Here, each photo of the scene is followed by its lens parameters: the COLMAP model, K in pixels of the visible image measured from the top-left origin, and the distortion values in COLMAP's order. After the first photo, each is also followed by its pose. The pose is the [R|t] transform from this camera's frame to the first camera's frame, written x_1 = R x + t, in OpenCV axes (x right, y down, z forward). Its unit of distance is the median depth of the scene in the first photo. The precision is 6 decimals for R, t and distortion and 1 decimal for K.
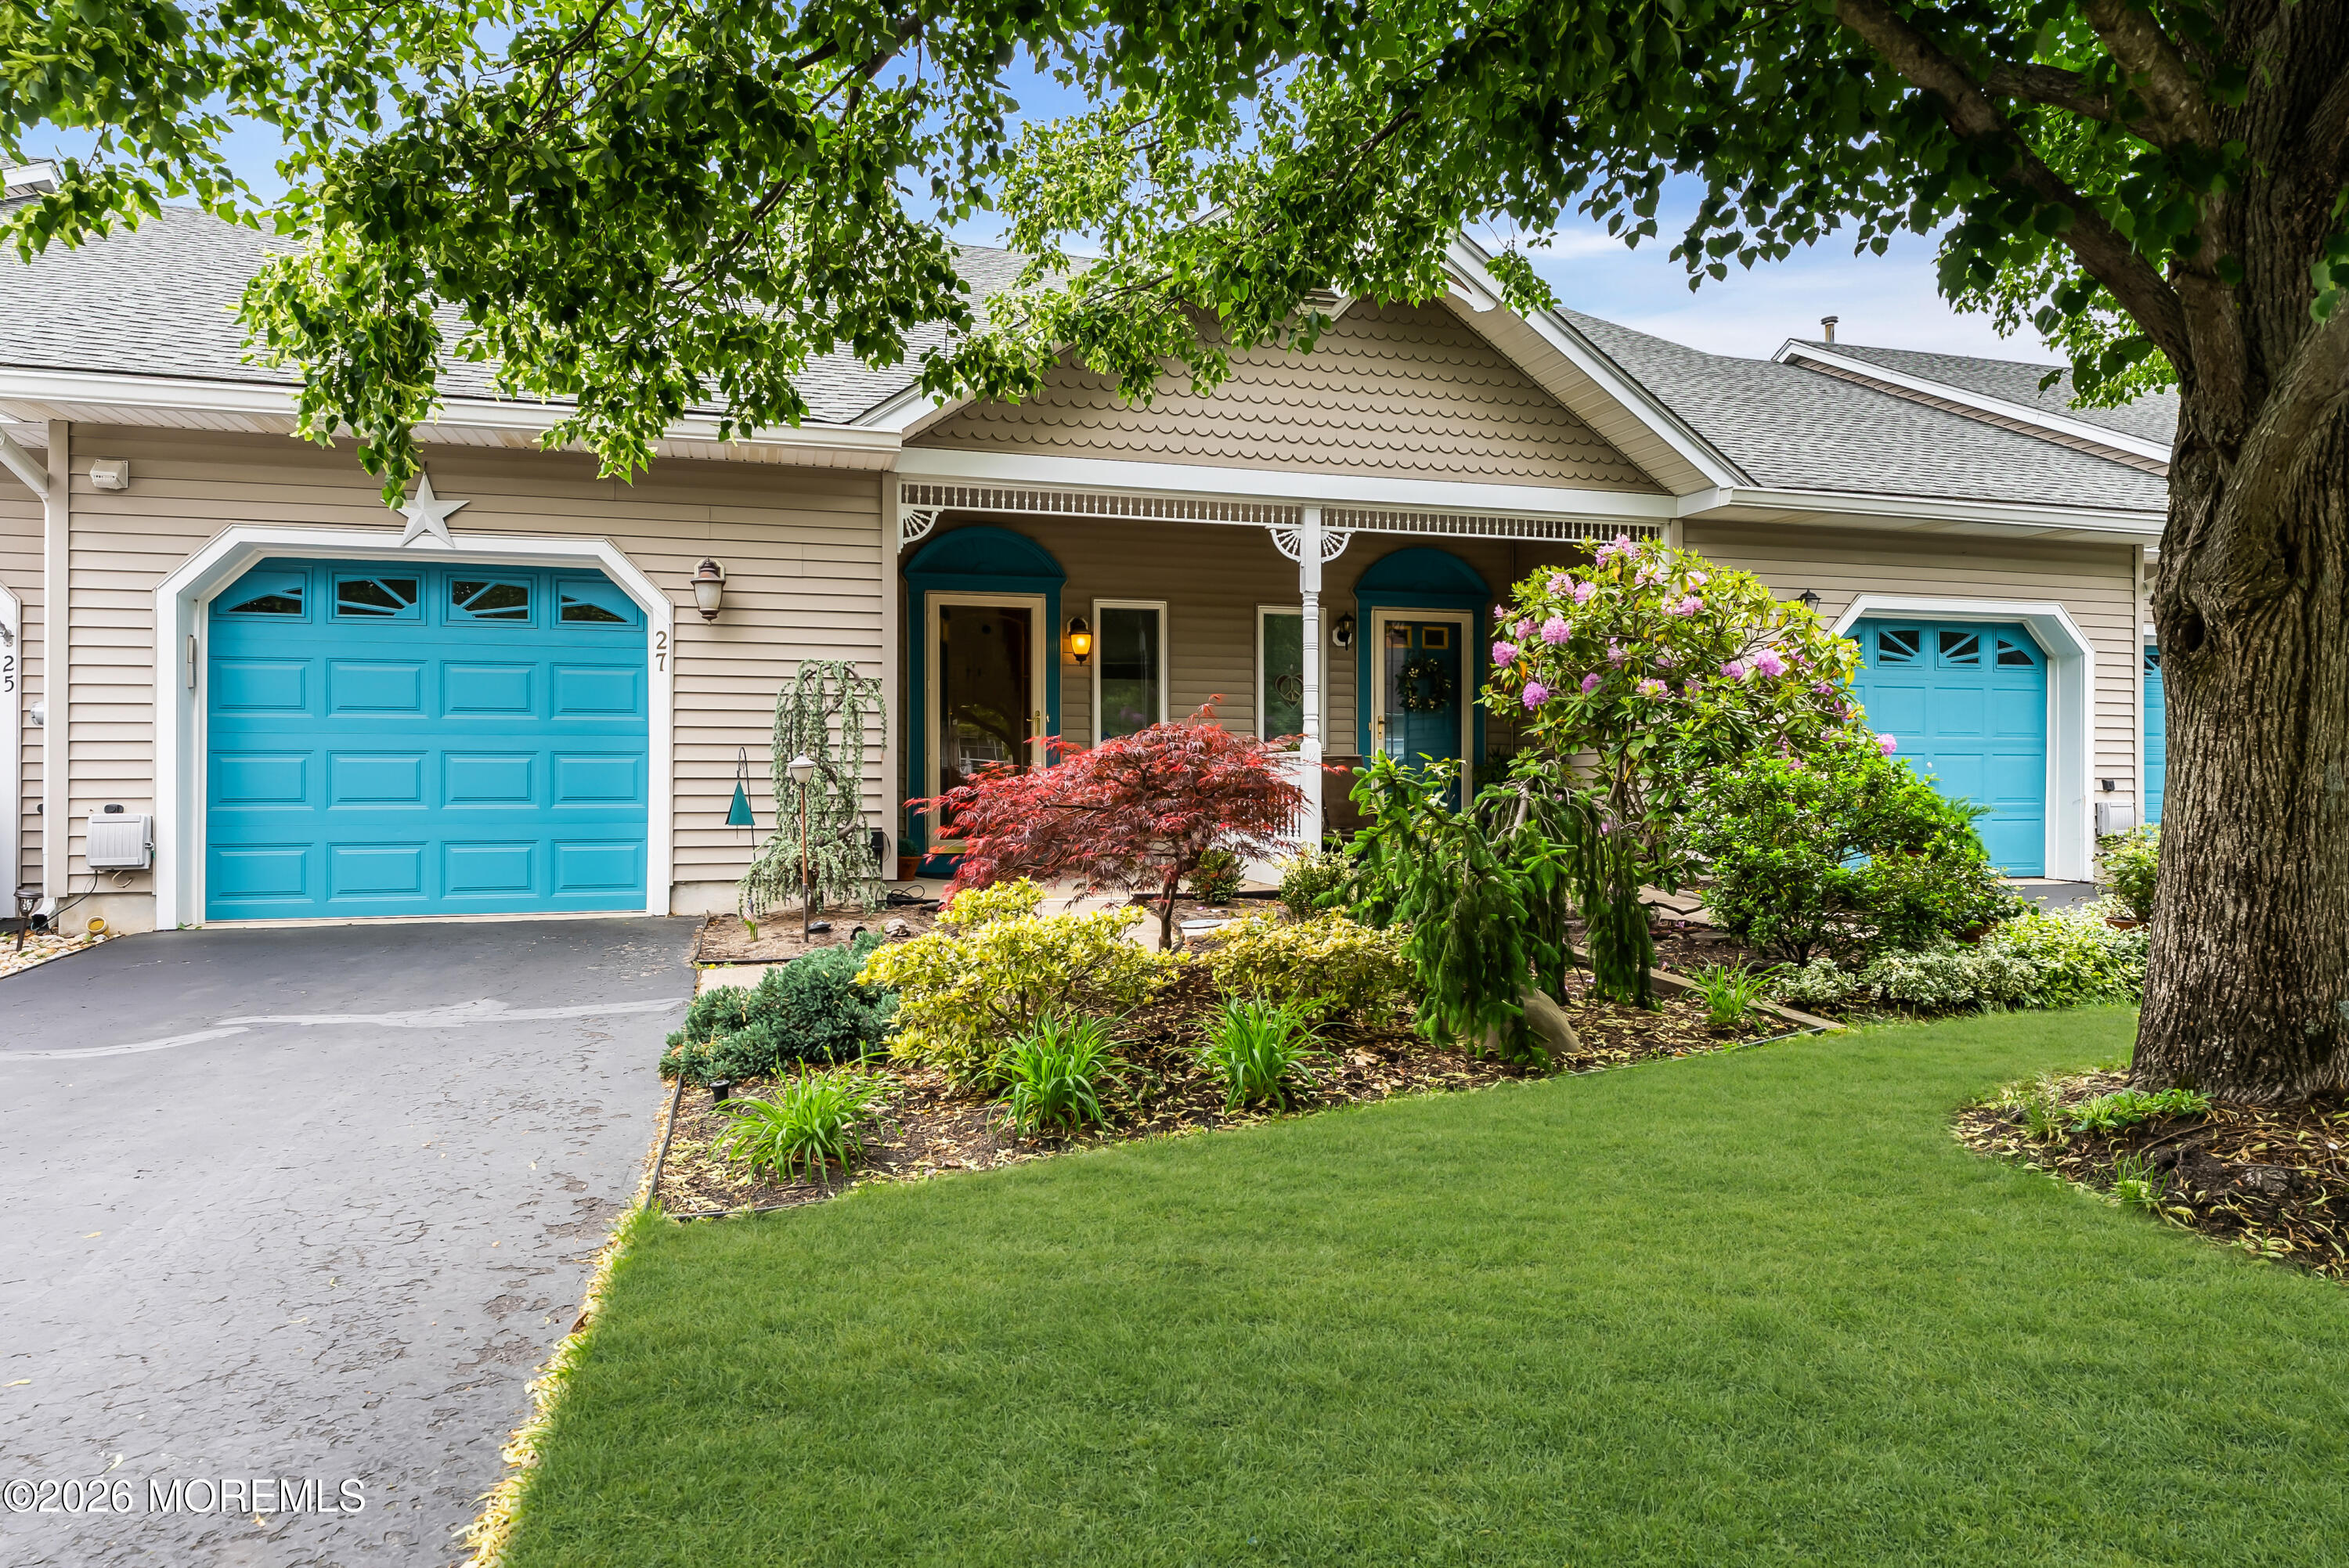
lens RADIAL K [[1420.3, 0, 1175.9], [0, 1420.3, 780.5], [0, 0, 1]] dist [-0.000238, 0.007787]
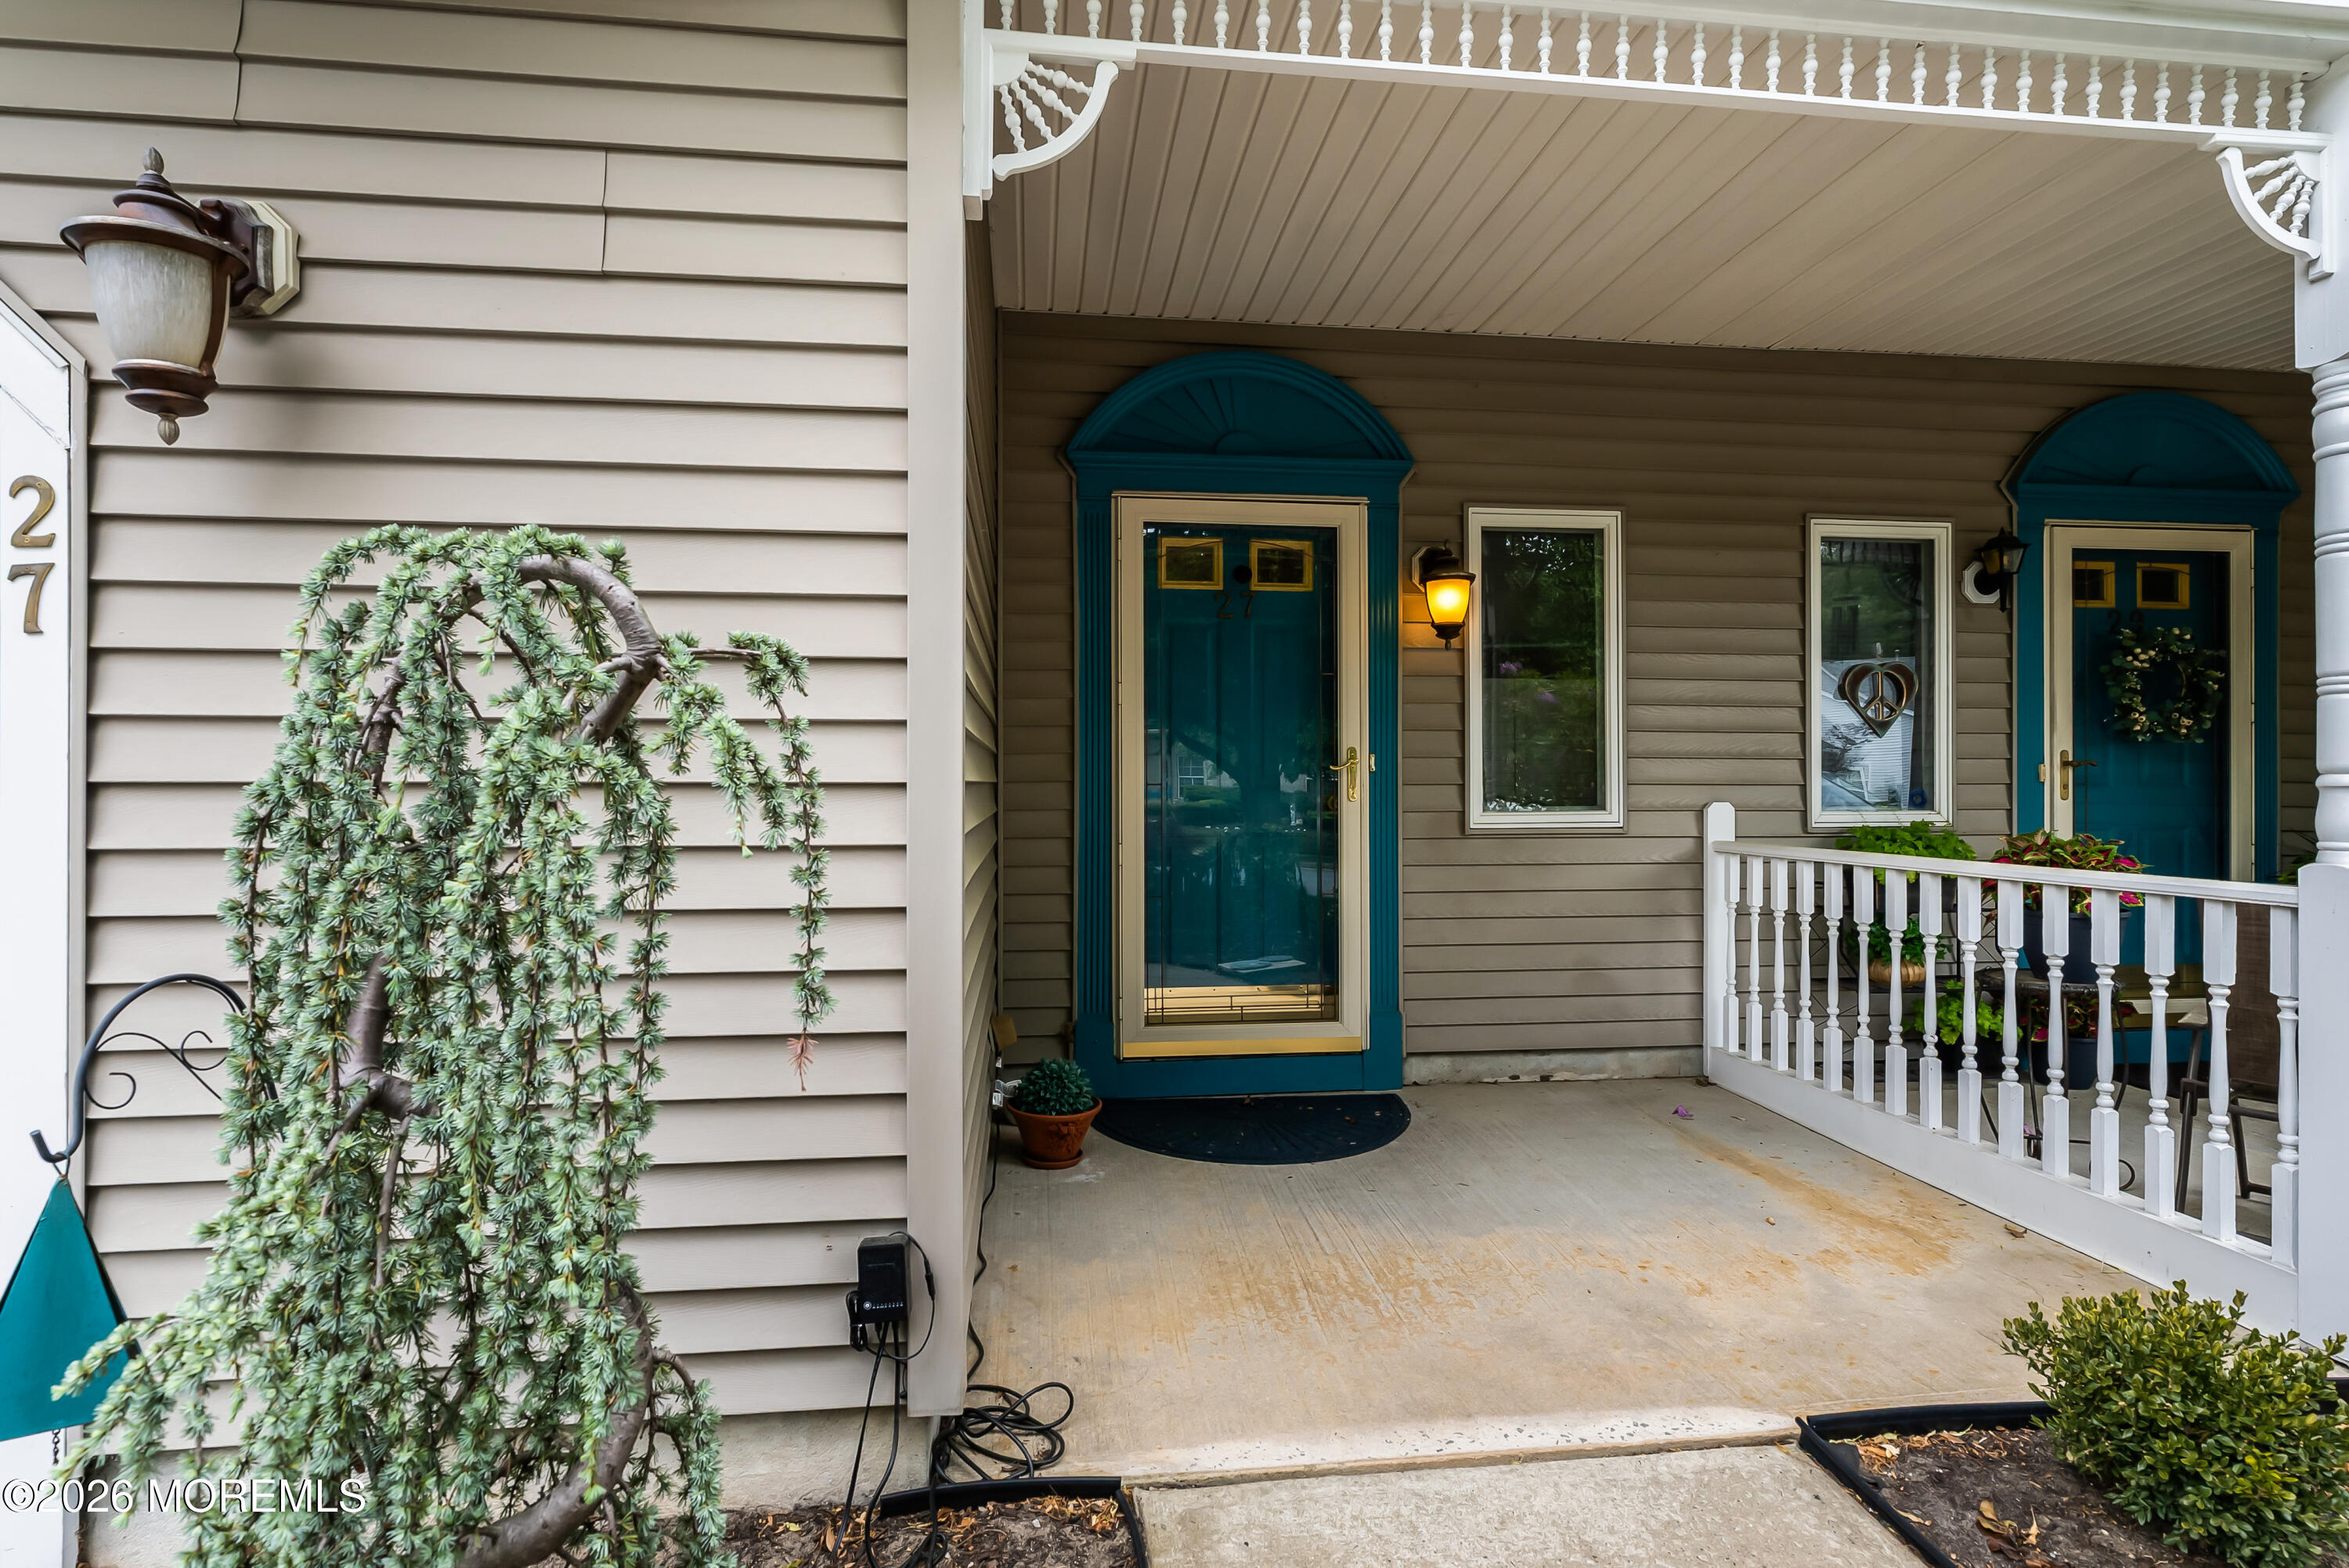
lens RADIAL K [[1160.5, 0, 1175.0], [0, 1160.5, 780.6], [0, 0, 1]] dist [-0.005562, -0.001790]
pose [[0.987939, -0.002191, -0.154831, -0.159939], [0.001547, 0.999990, -0.004278, -0.061380], [0.154839, 0.003987, 0.987932, 1.026682]]
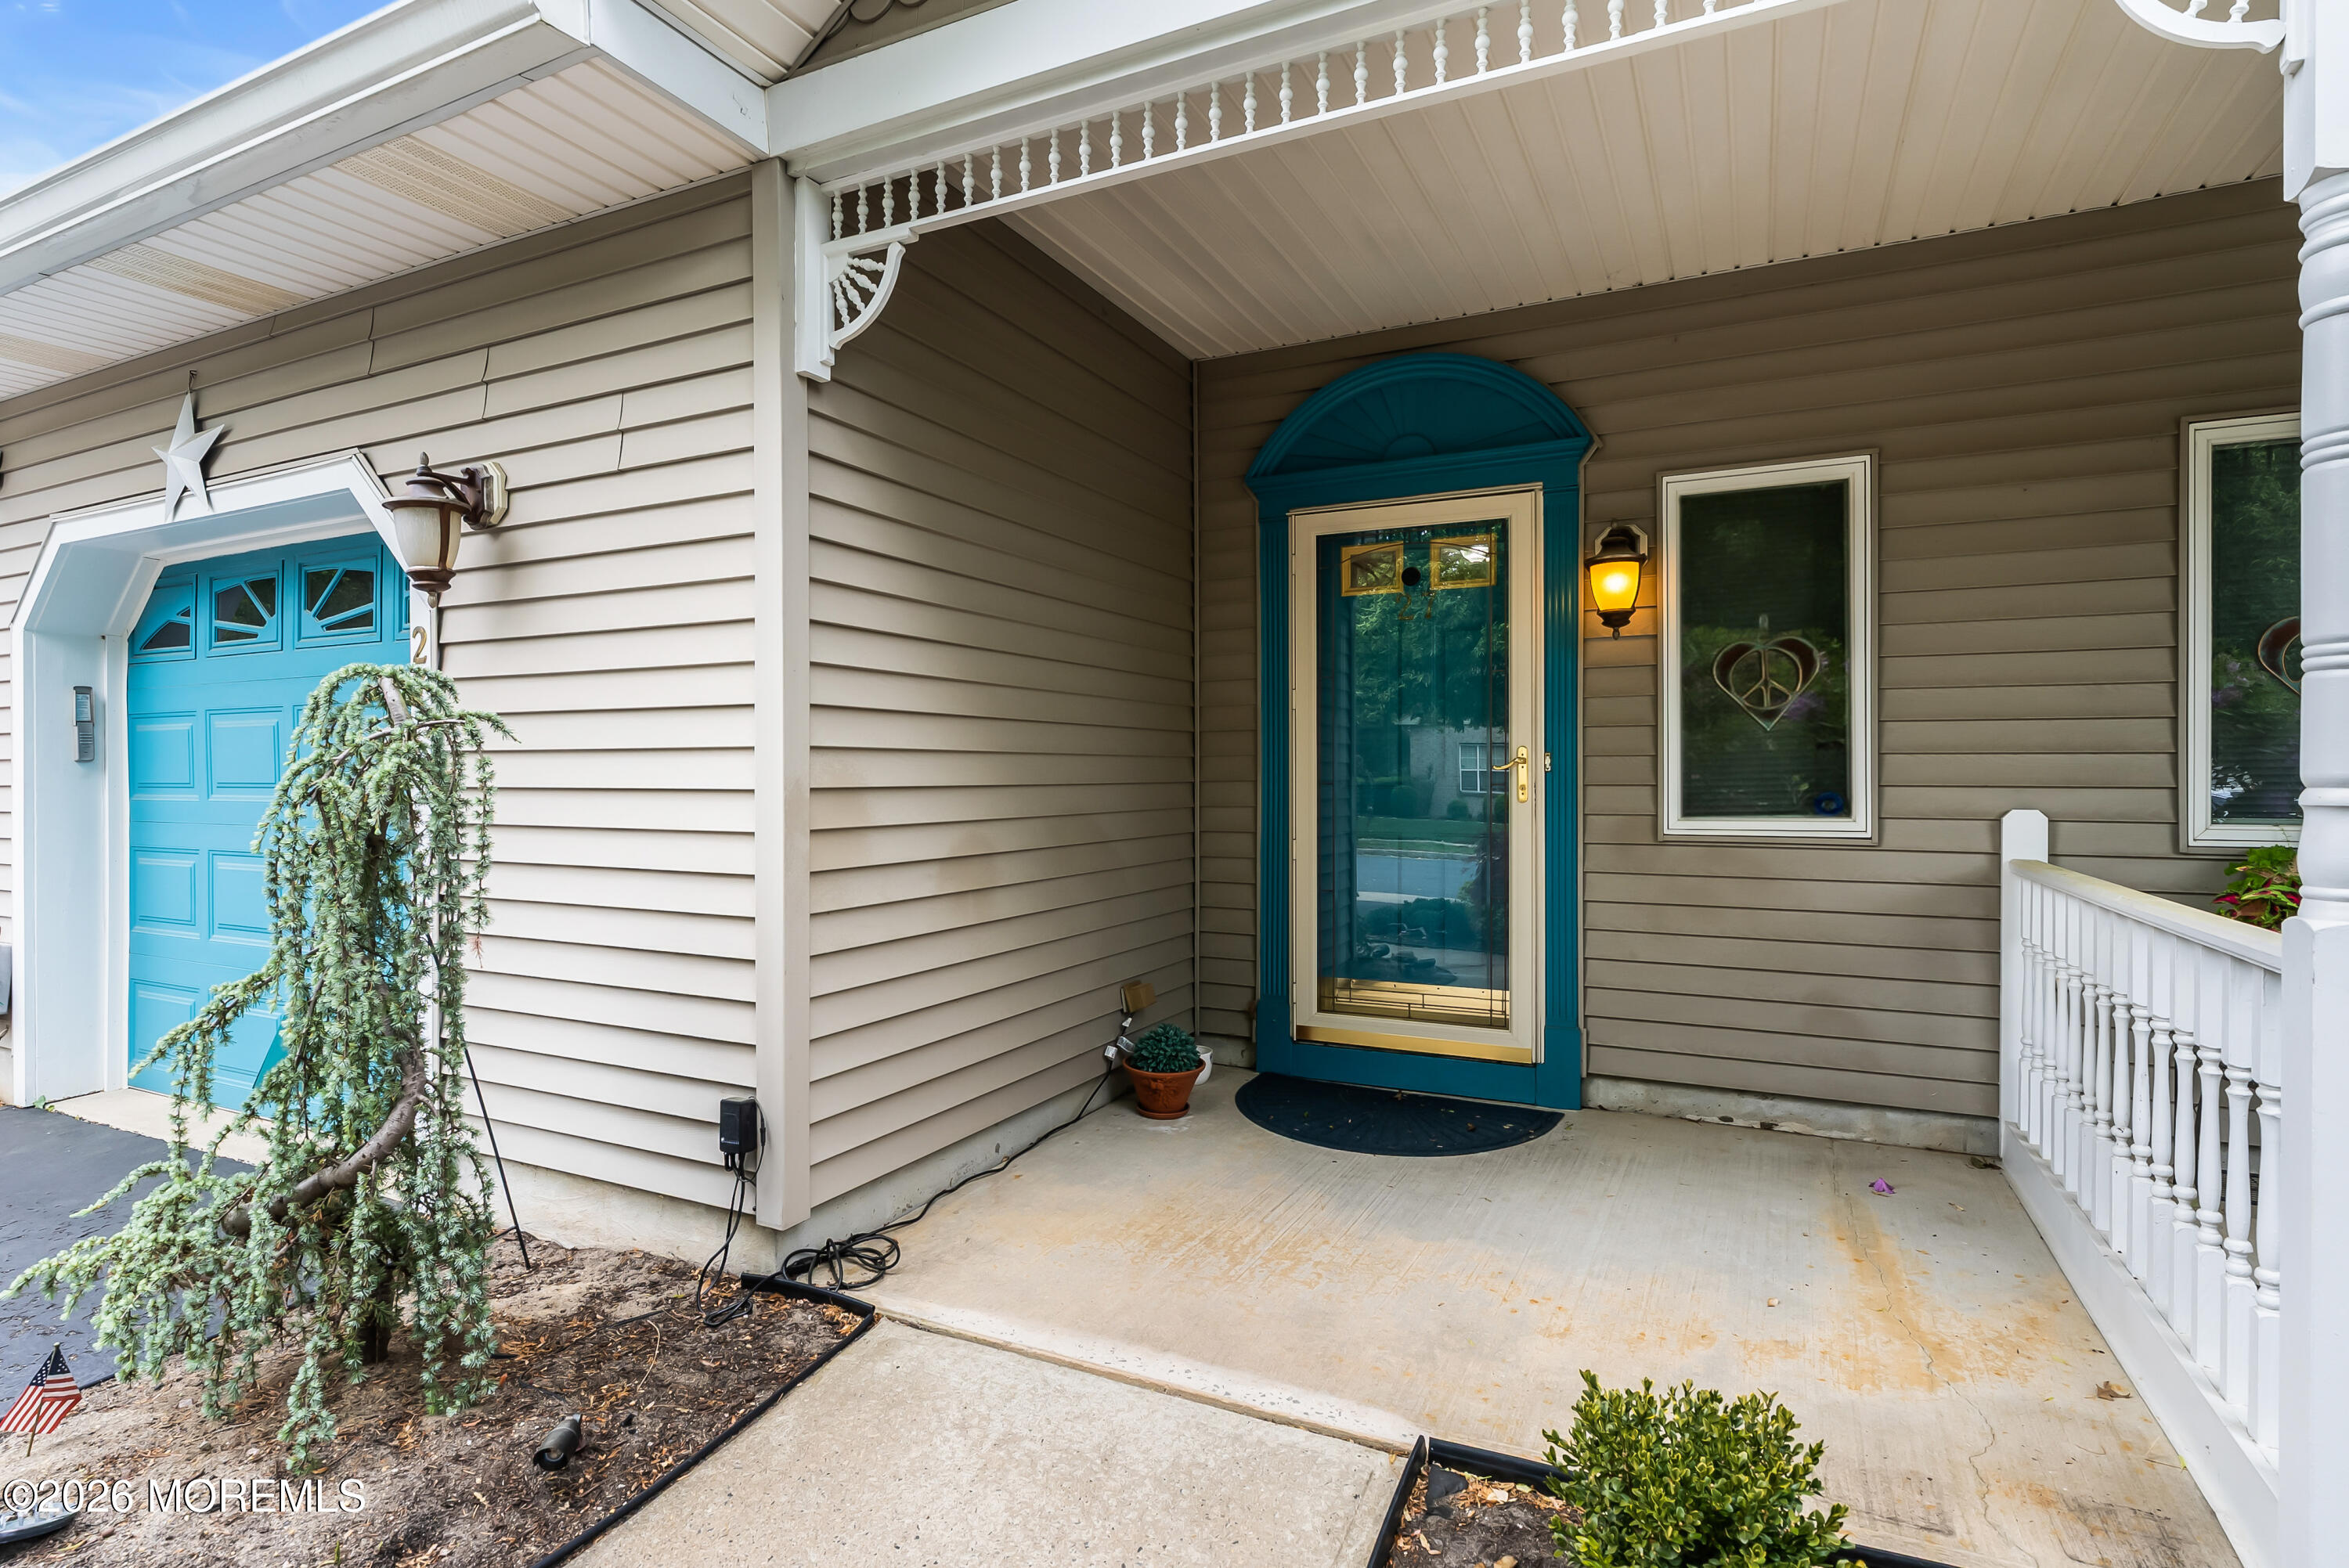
lens RADIAL K [[1192.6, 0, 1171.5], [0, 1192.6, 780.2], [0, 0, 1]] dist [-0.004949, 0.001487]
pose [[0.736869, 0.000784, -0.676035, 0.124497], [0.001297, 0.999996, 0.002574, -0.066223], [0.676034, -0.002774, 0.736865, 1.083729]]
